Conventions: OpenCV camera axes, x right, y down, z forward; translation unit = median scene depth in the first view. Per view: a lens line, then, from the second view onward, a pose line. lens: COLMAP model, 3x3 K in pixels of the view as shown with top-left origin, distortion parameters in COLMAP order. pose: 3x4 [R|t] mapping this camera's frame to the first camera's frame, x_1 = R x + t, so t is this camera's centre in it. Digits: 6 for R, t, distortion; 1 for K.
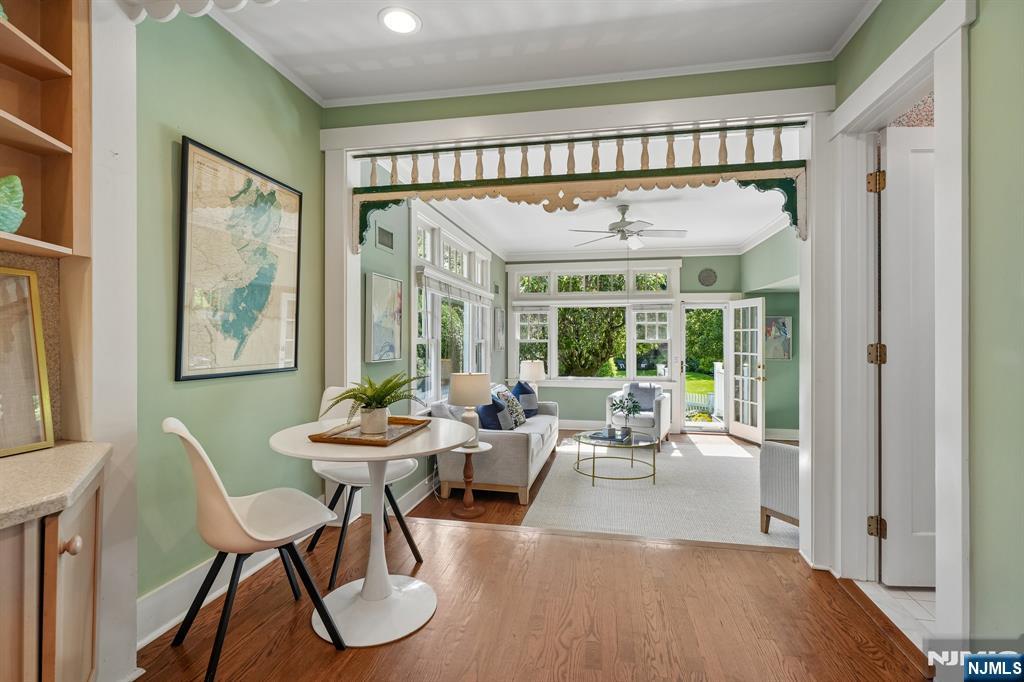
lens RADIAL K [[462.3, 0, 515.8], [0, 462.3, 337.7], [0, 0, 1]] dist [-0.003608, 0.001073]
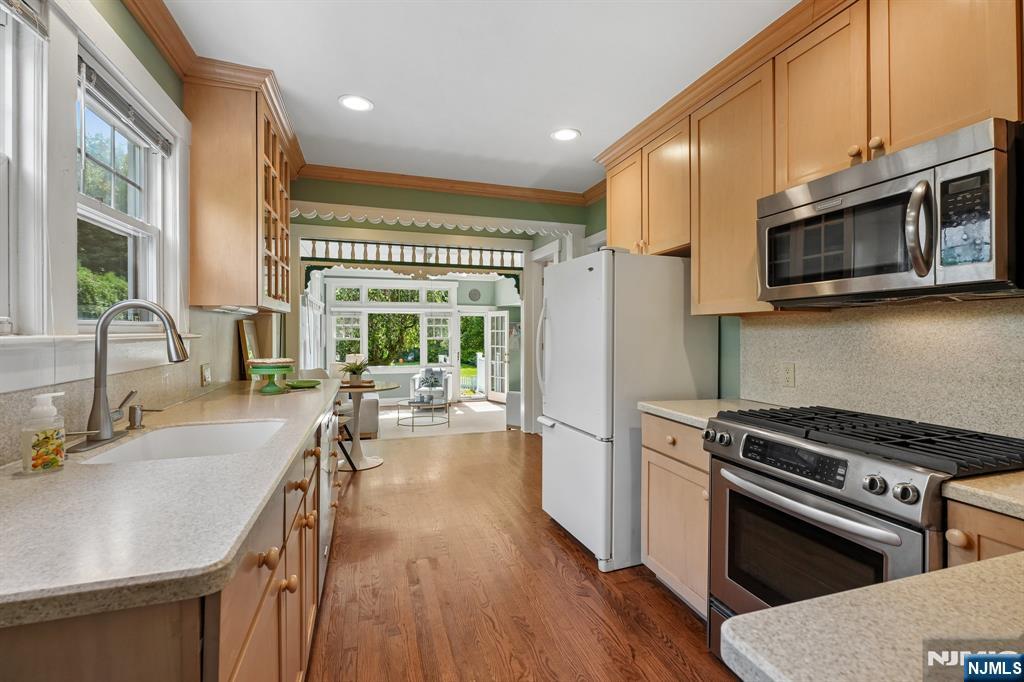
lens RADIAL K [[462.3, 0, 514.9], [0, 462.3, 335.7], [0, 0, 1]] dist [-0.003608, 0.001073]
pose [[0.875349, -0.006024, 0.483454, -0.215724], [0.000878, 0.999941, 0.010869, -0.019346], [-0.483491, -0.009090, 0.875302, -0.410098]]
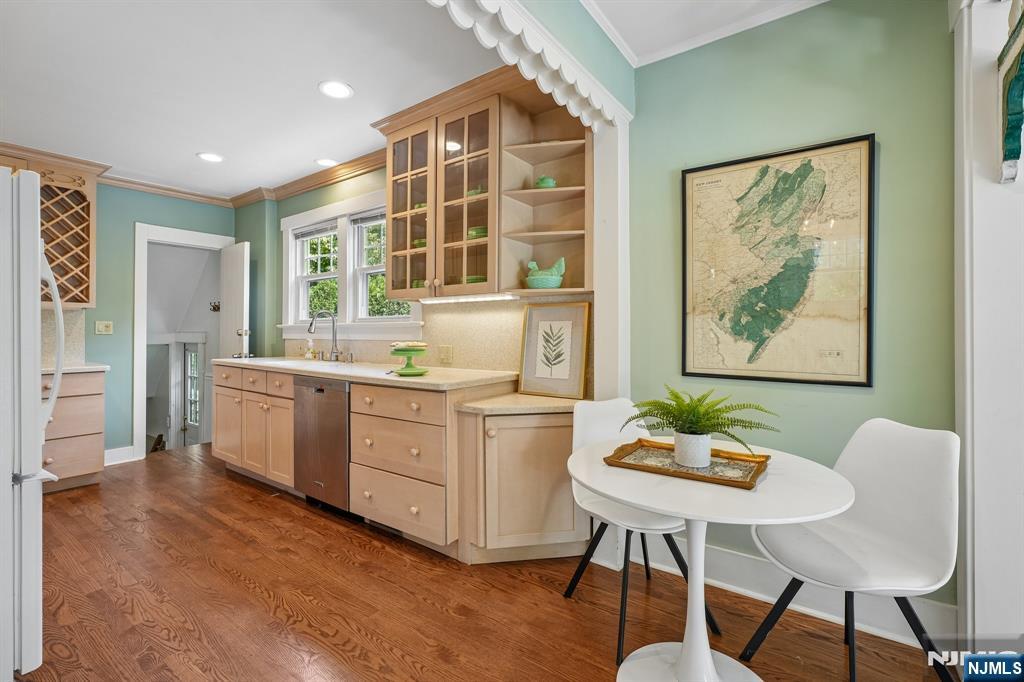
lens RADIAL K [[462.3, 0, 510.7], [0, 462.3, 331.8], [0, 0, 1]] dist [-0.003608, 0.001073]
pose [[-0.418608, -0.004263, -0.908157, 0.144037], [-0.001746, 0.999991, -0.003890, -0.003893], [0.908166, -0.000043, -0.418611, 0.287087]]
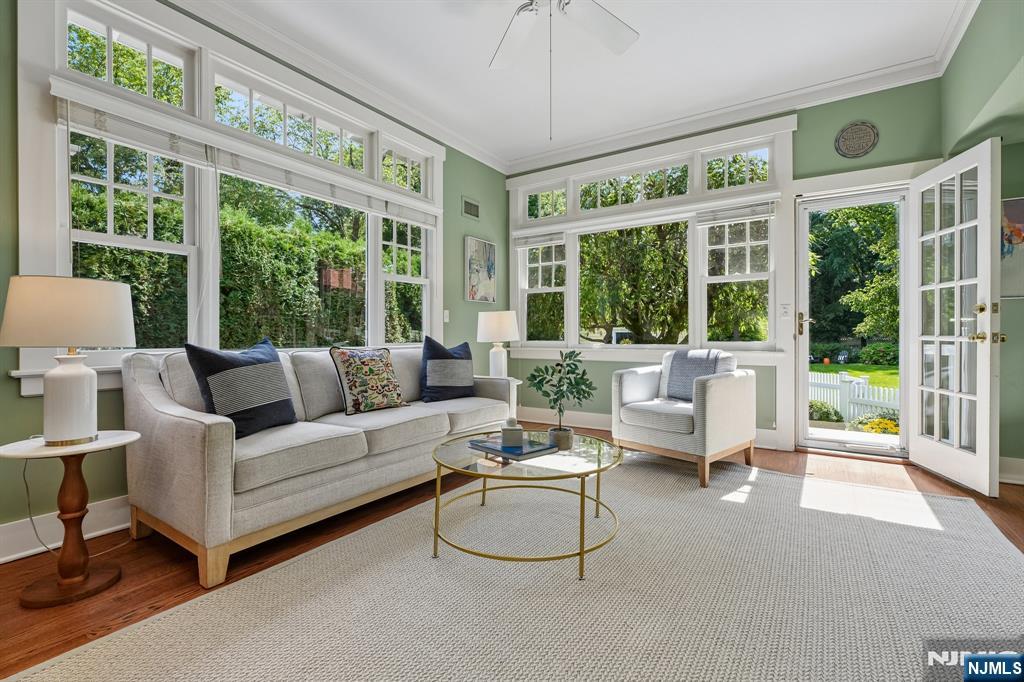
lens RADIAL K [[462.3, 0, 505.9], [0, 462.3, 336.4], [0, 0, 1]] dist [-0.003608, 0.001073]
pose [[0.928089, -0.001683, -0.372354, 0.295669], [0.006607, 0.999907, 0.011949, 0.082914], [0.372300, -0.013550, 0.928014, 0.473643]]
